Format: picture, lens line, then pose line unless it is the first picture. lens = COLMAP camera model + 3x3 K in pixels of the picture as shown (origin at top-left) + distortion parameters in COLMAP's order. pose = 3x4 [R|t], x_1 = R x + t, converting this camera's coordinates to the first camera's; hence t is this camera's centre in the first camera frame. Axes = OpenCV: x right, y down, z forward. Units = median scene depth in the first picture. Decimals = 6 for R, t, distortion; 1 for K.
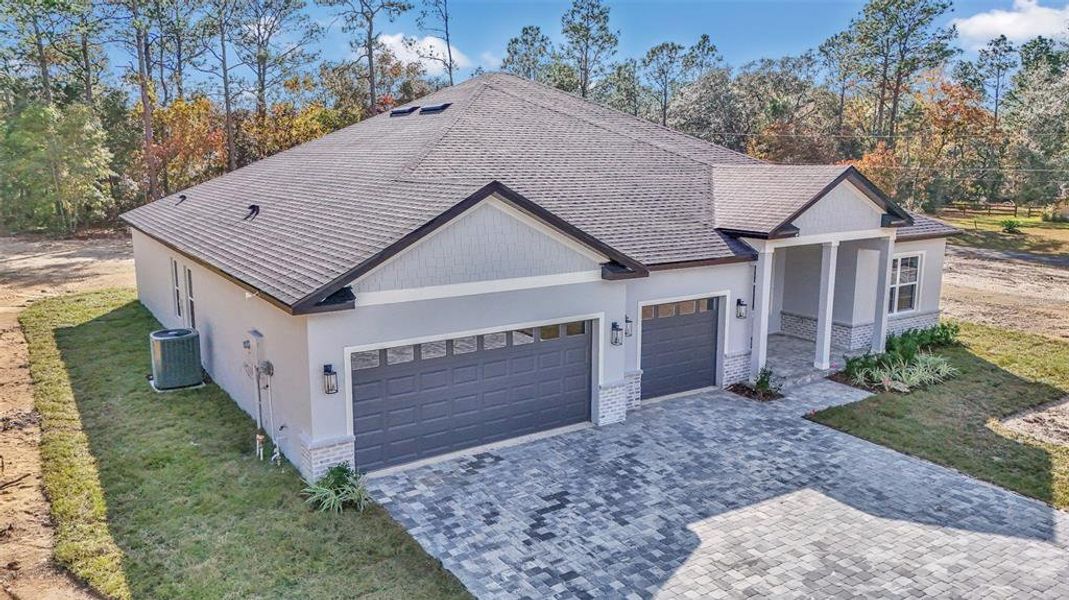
lens RADIAL K [[791.7, 0, 534.5], [0, 791.7, 300.0], [0, 0, 1]] dist [0.106537, -0.117257]
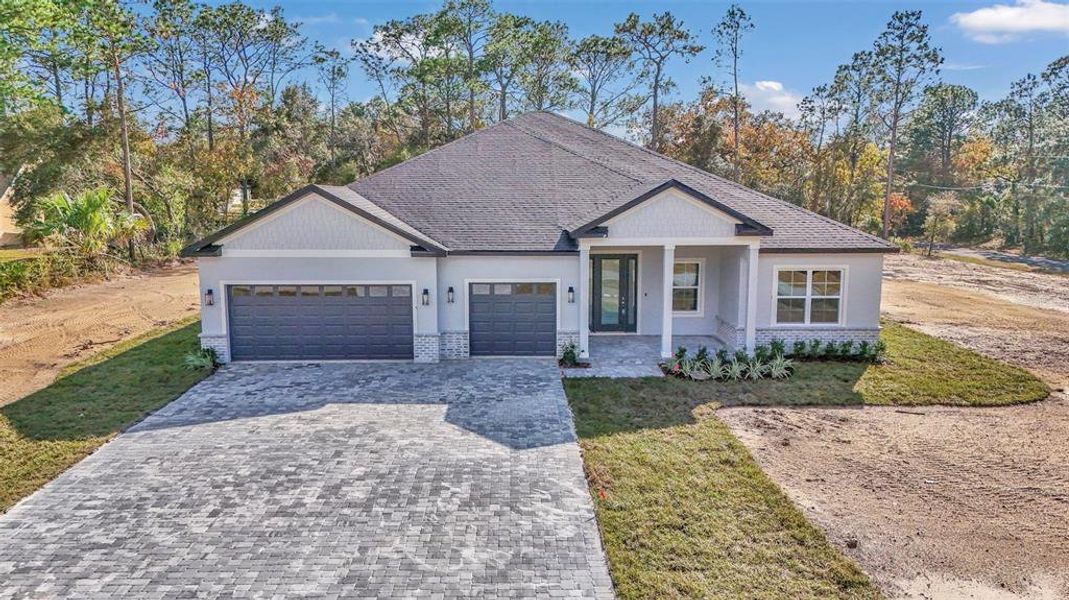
lens RADIAL K [[791.7, 0, 534.5], [0, 791.7, 300.0], [0, 0, 1]] dist [0.106537, -0.117257]
pose [[0.840571, 0.071616, -0.536947, 1.003900], [-0.095284, 0.995315, -0.016413, 0.051735], [0.533256, 0.064959, 0.843456, -0.078155]]
